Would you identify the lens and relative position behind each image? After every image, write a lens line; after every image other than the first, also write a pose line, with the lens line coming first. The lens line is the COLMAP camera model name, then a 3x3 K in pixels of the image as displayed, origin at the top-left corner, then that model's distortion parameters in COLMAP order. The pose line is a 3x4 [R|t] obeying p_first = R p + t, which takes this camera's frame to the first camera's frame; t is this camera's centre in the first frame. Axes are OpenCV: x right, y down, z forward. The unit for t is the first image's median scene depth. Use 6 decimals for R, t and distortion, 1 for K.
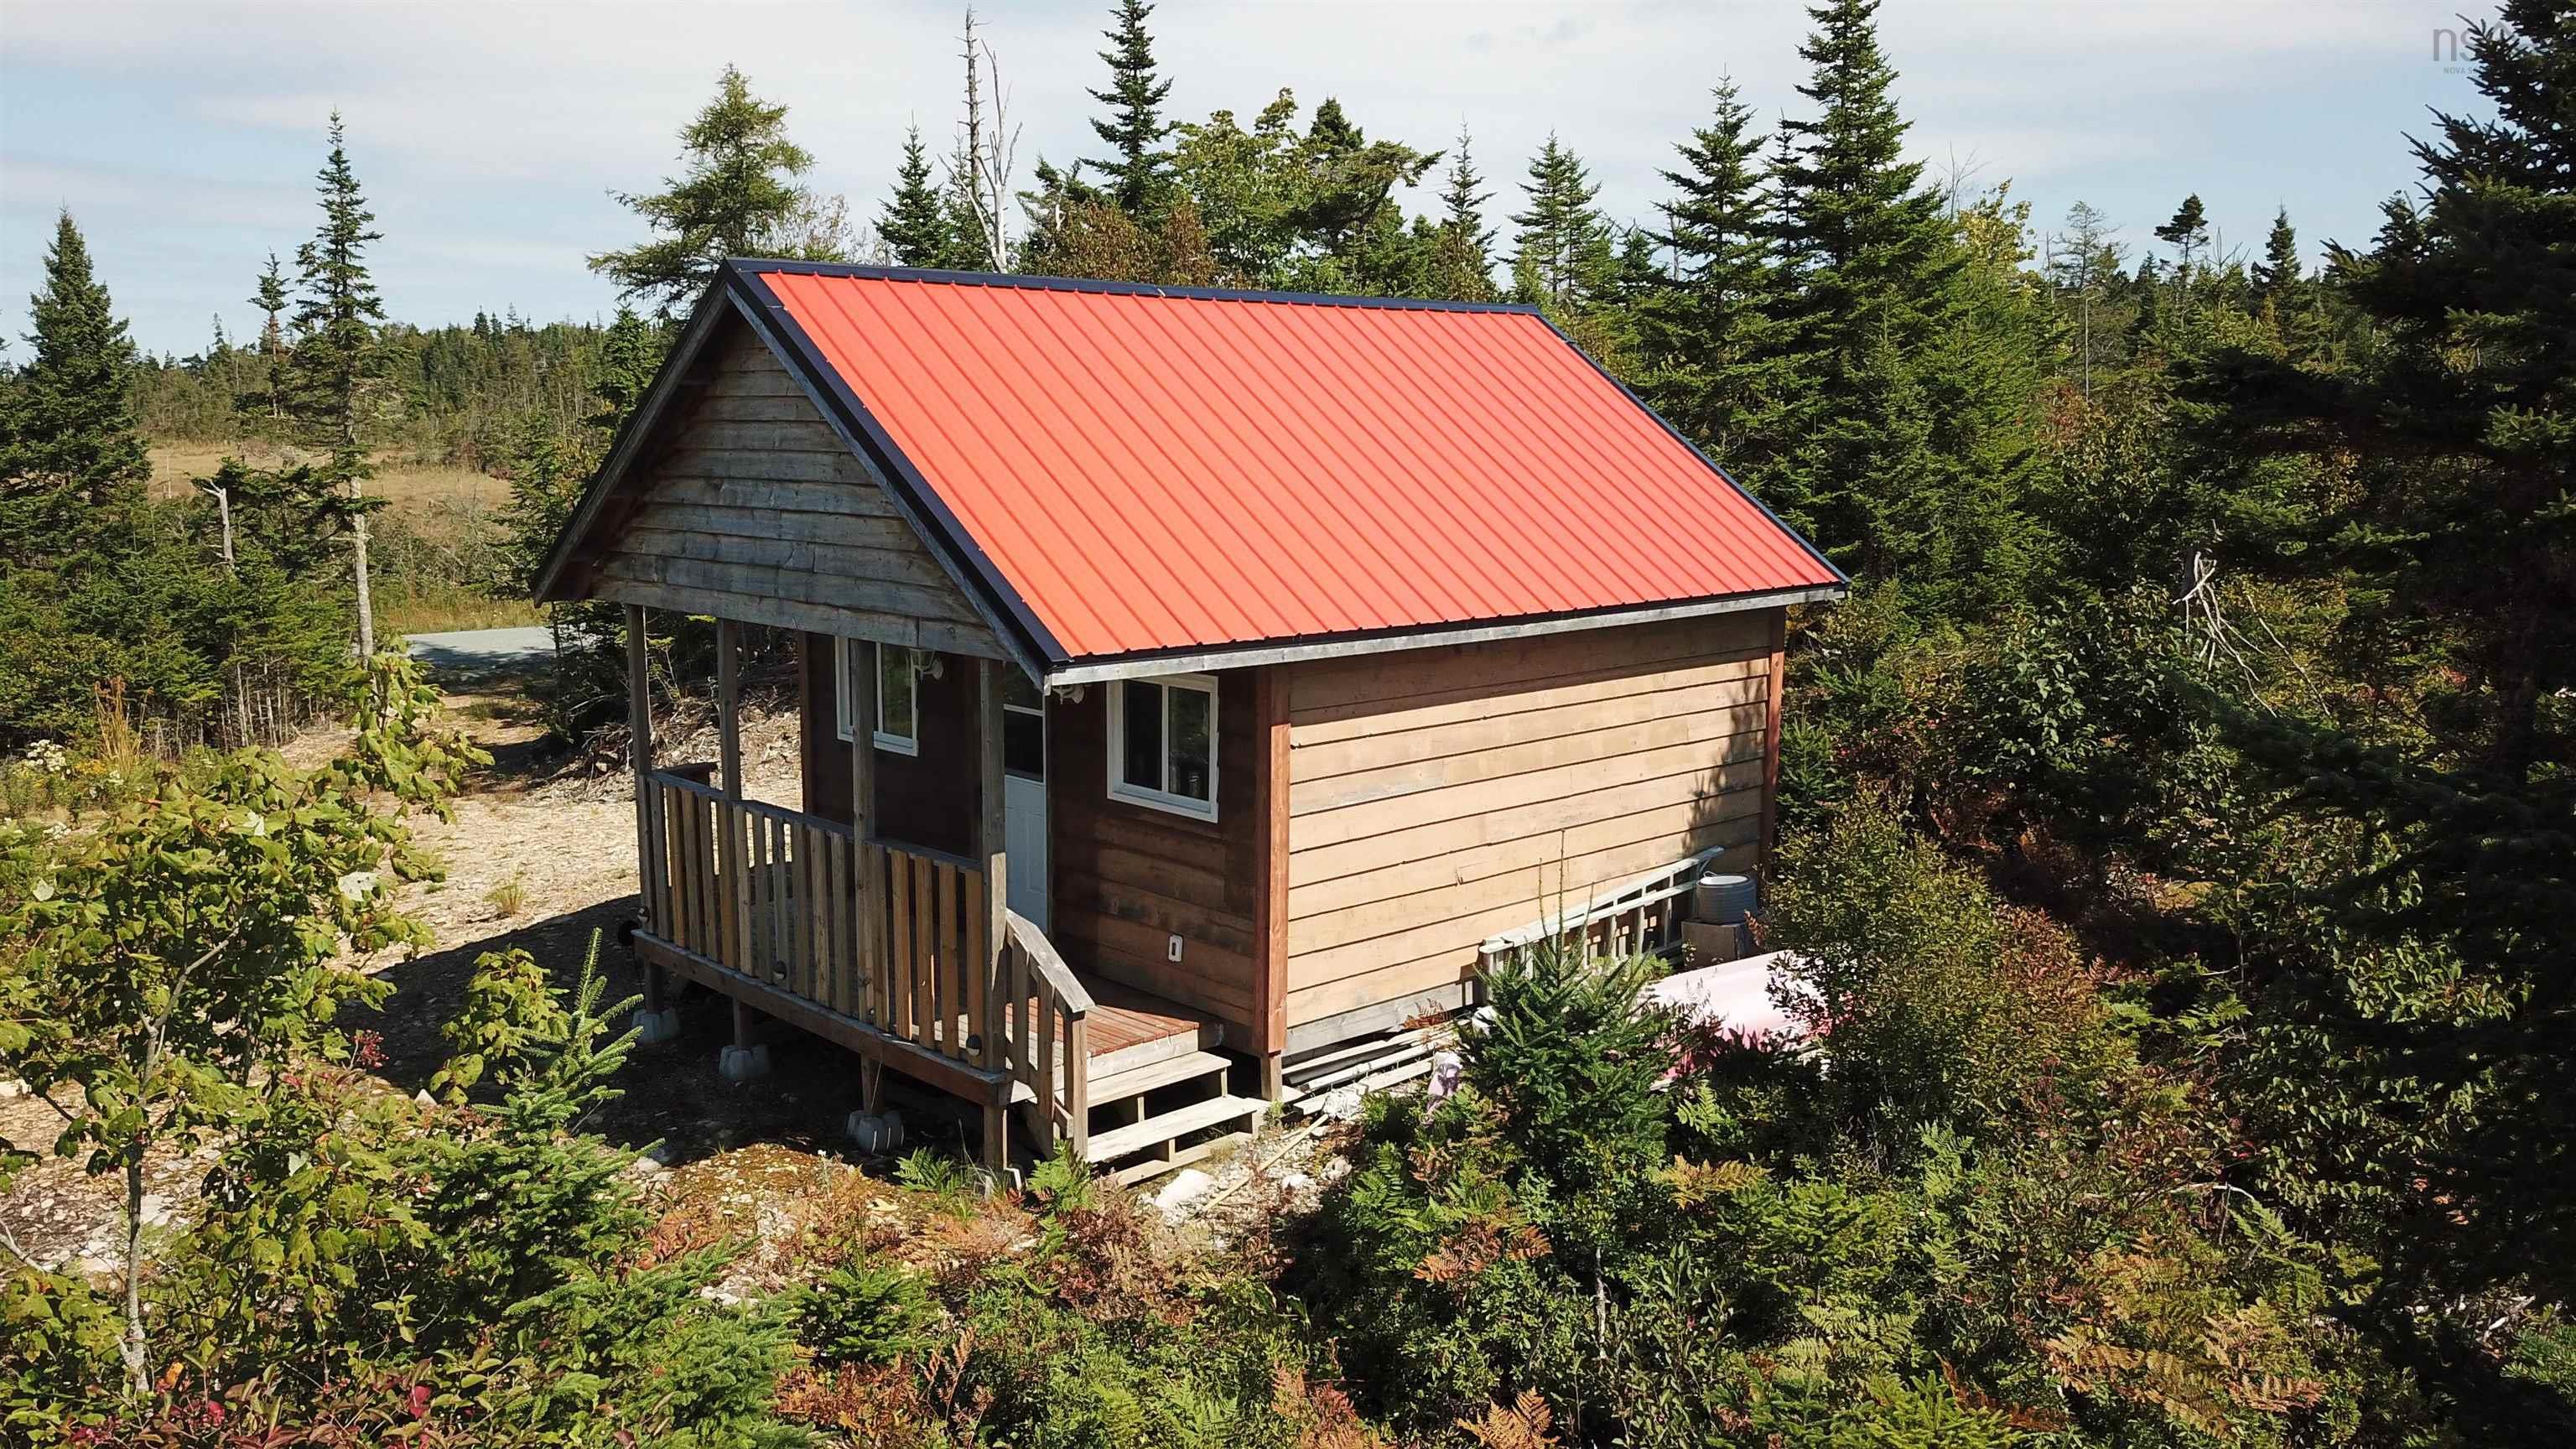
lens RADIAL K [[1967.2, 0, 1269.5], [0, 1967.2, 738.1], [0, 0, 1]] dist [0.008261, -0.013485]
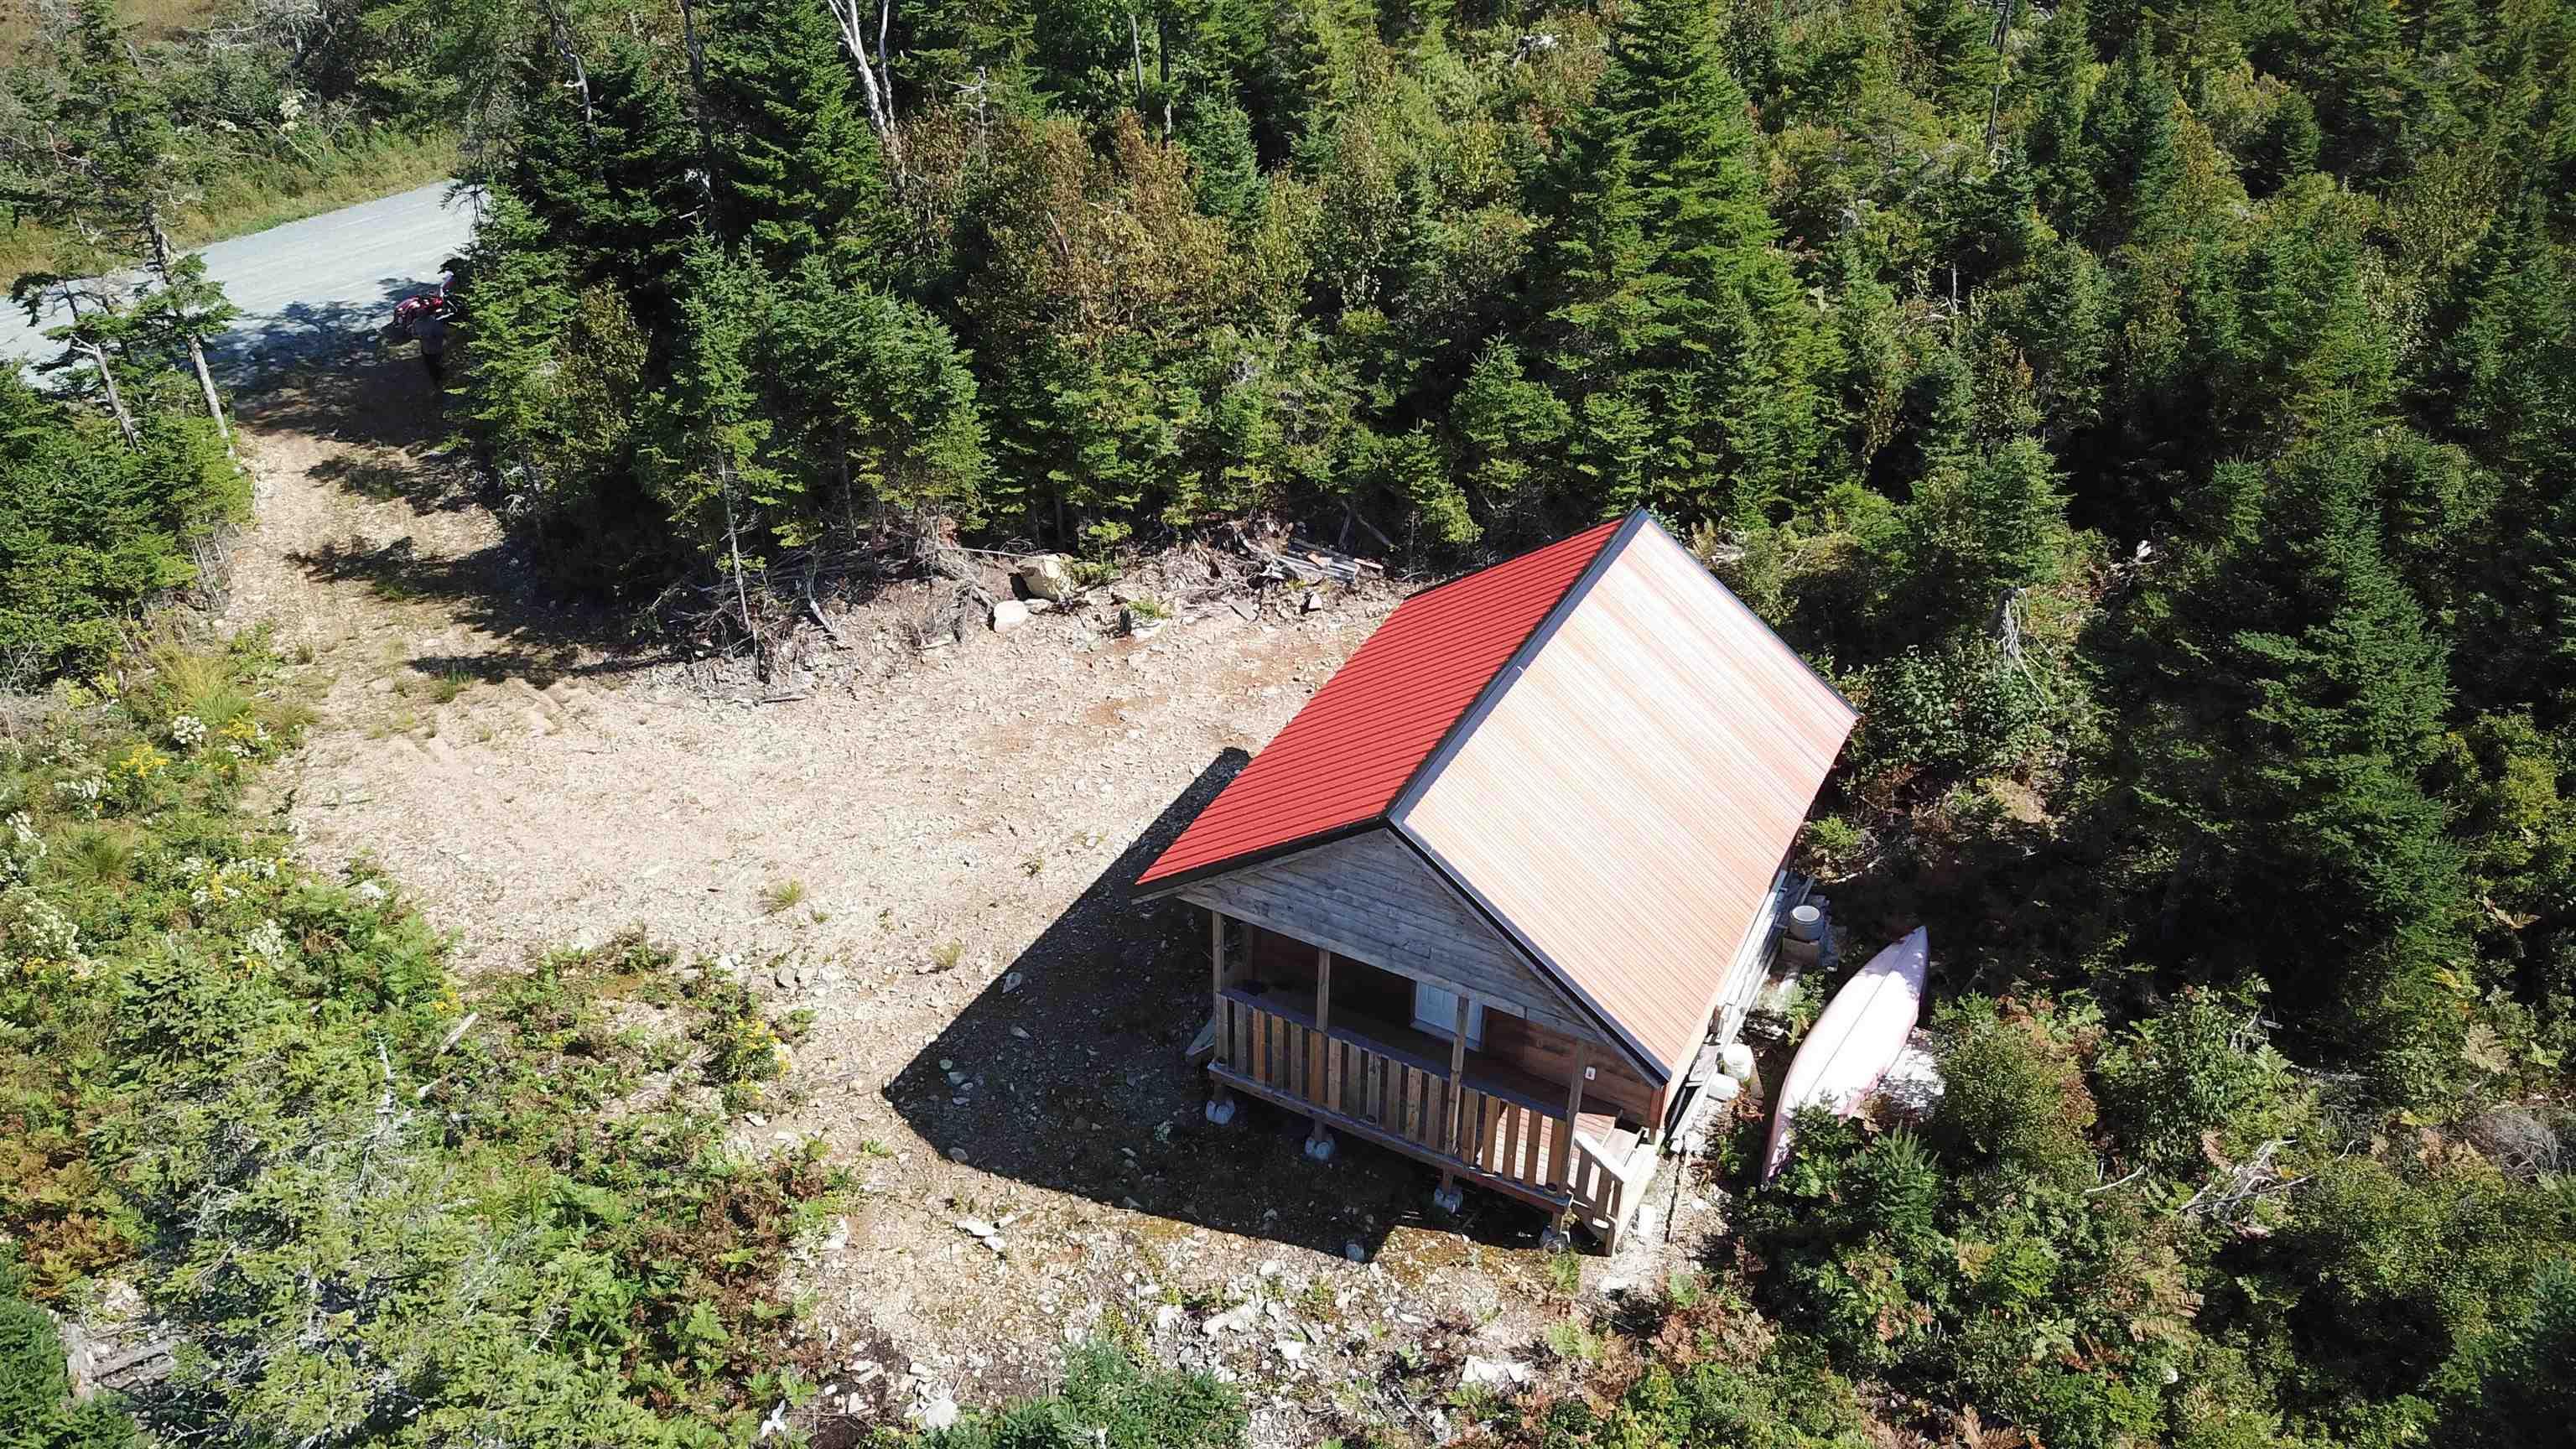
lens RADIAL K [[1967.2, 0, 1280.6], [0, 1967.2, 750.2], [0, 0, 1]] dist [0.008261, -0.013485]
pose [[0.944547, -0.181097, 0.273926, -0.801814], [0.046948, 0.900085, 0.433178, -1.011097], [-0.325004, -0.396296, 0.858674, -0.364966]]
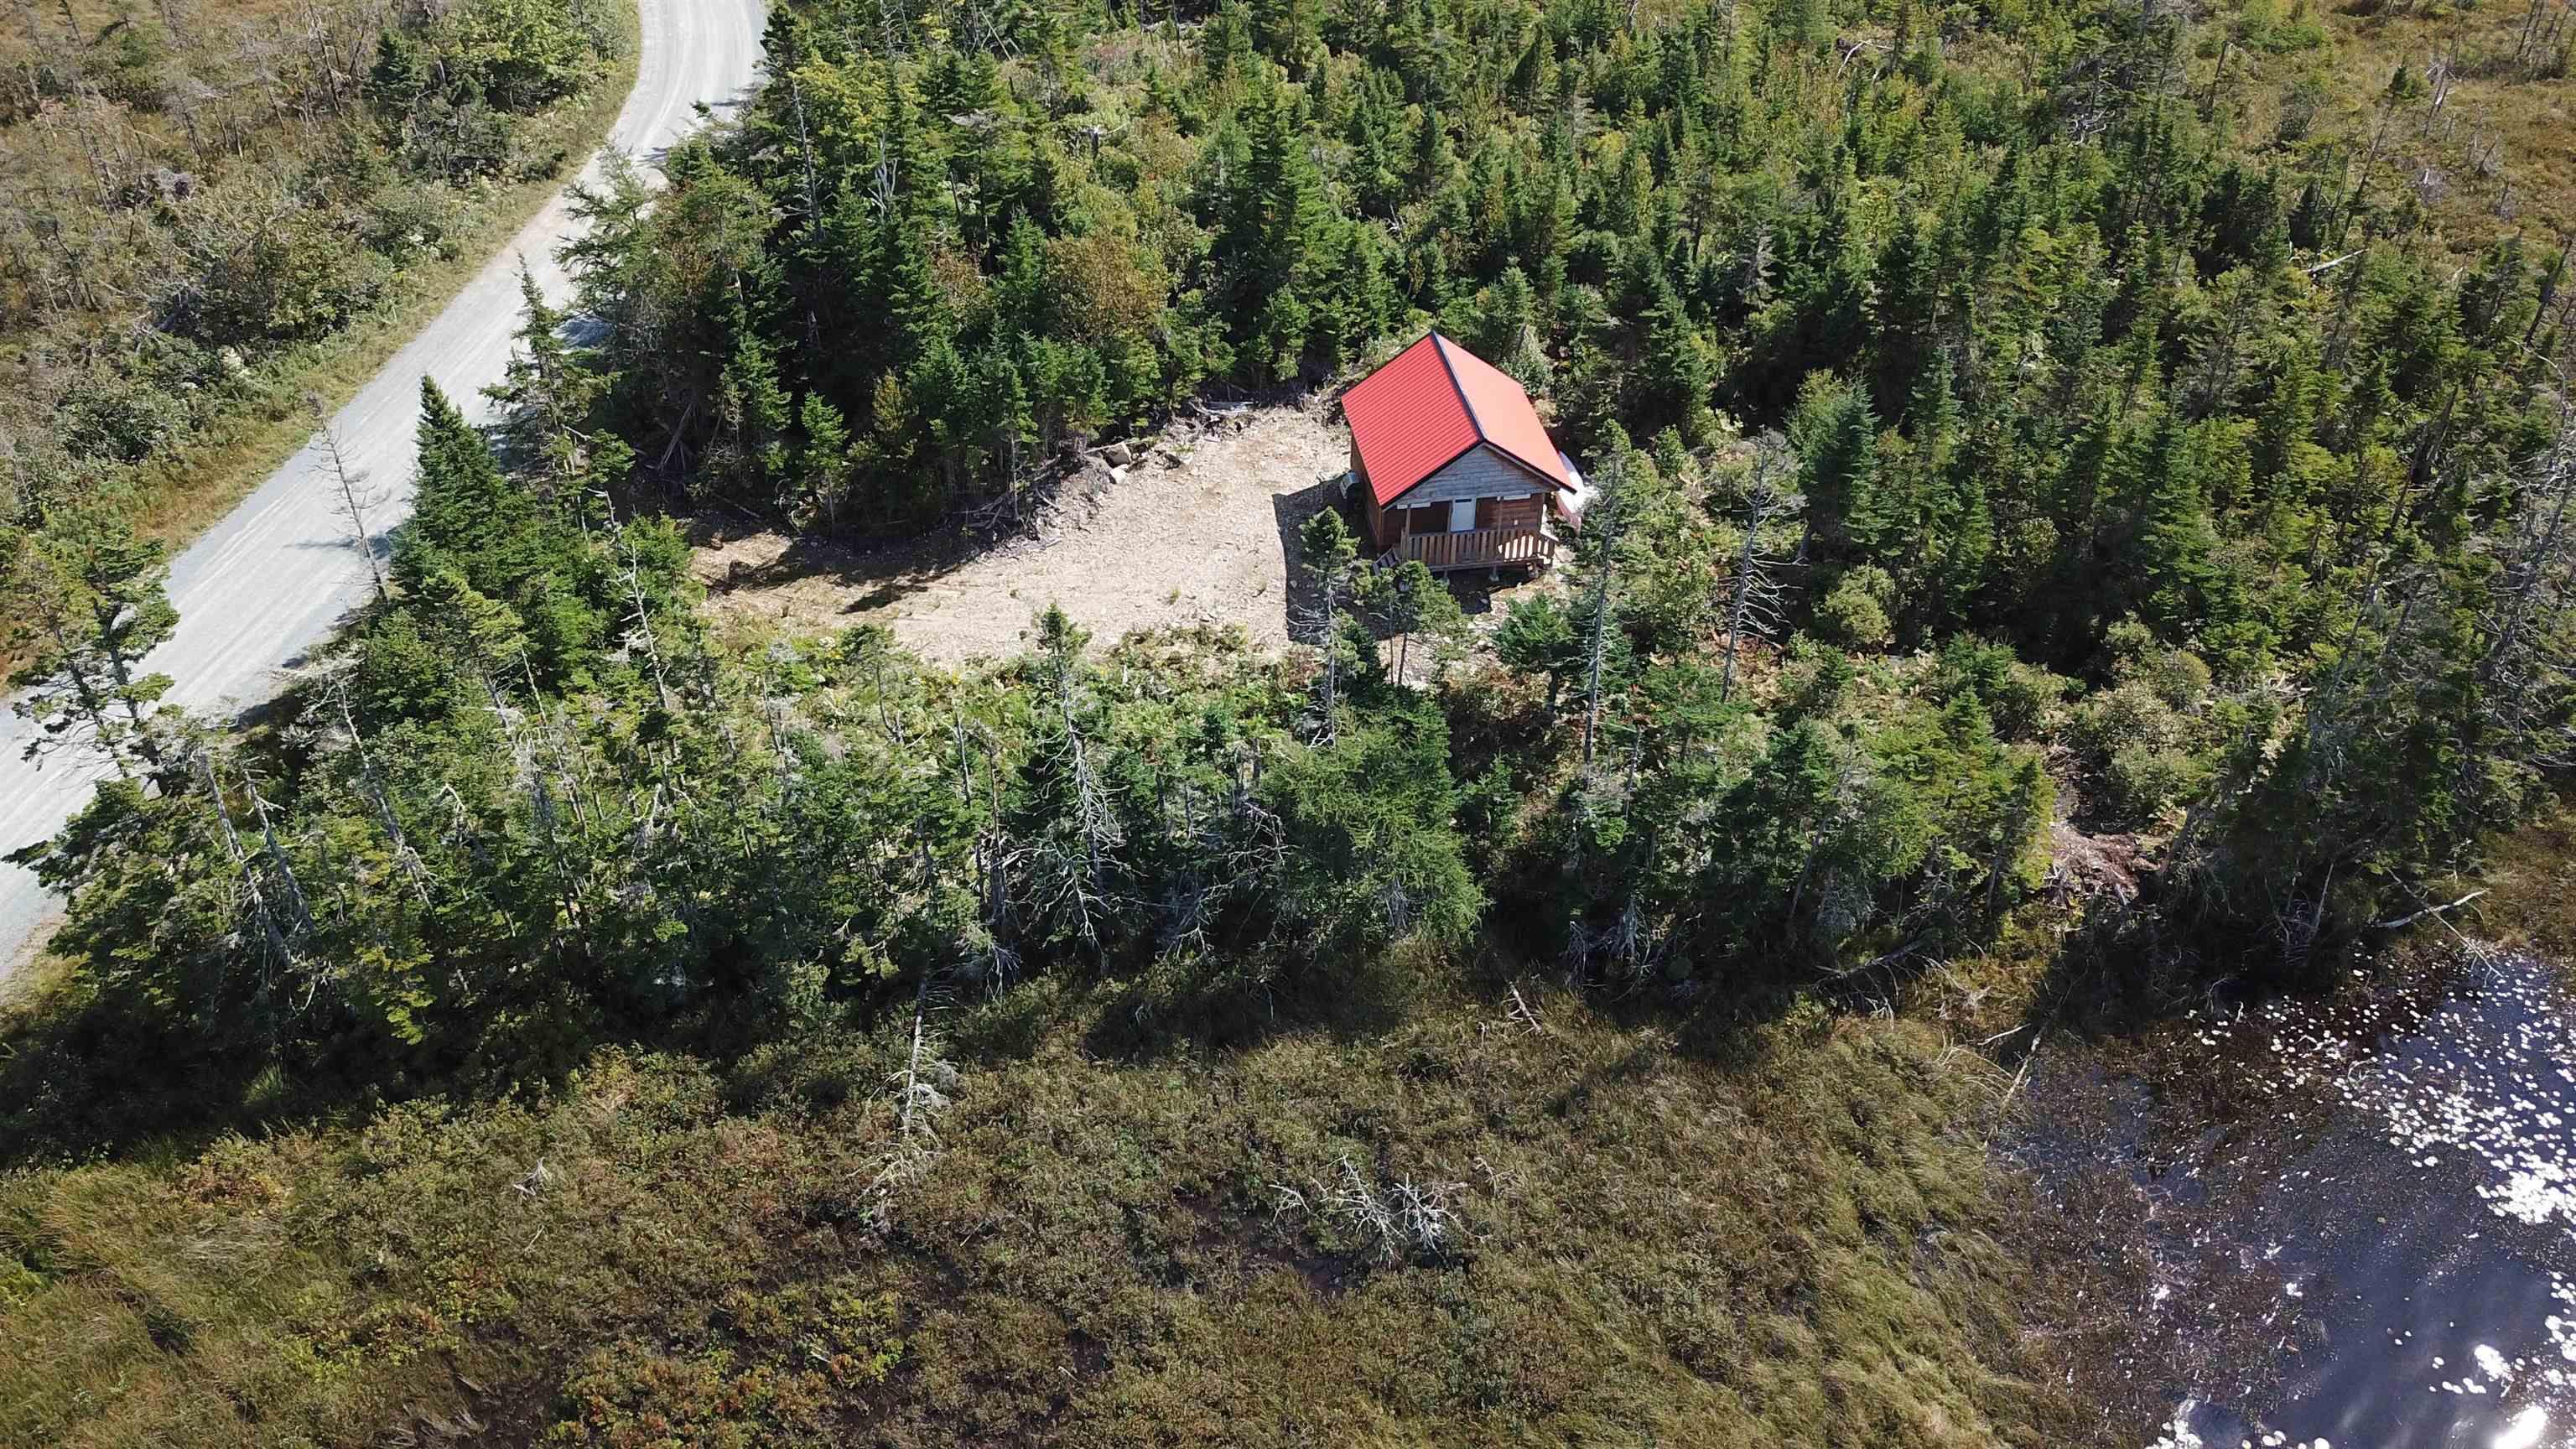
lens RADIAL K [[1967.2, 0, 1321.8], [0, 1967.2, 823.2], [0, 0, 1]] dist [0.008261, -0.013485]
pose [[0.546616, -0.524191, 0.653020, -4.348824], [0.123228, 0.821697, 0.556443, -2.303647], [-0.828267, -0.223690, 0.513748, -1.487898]]
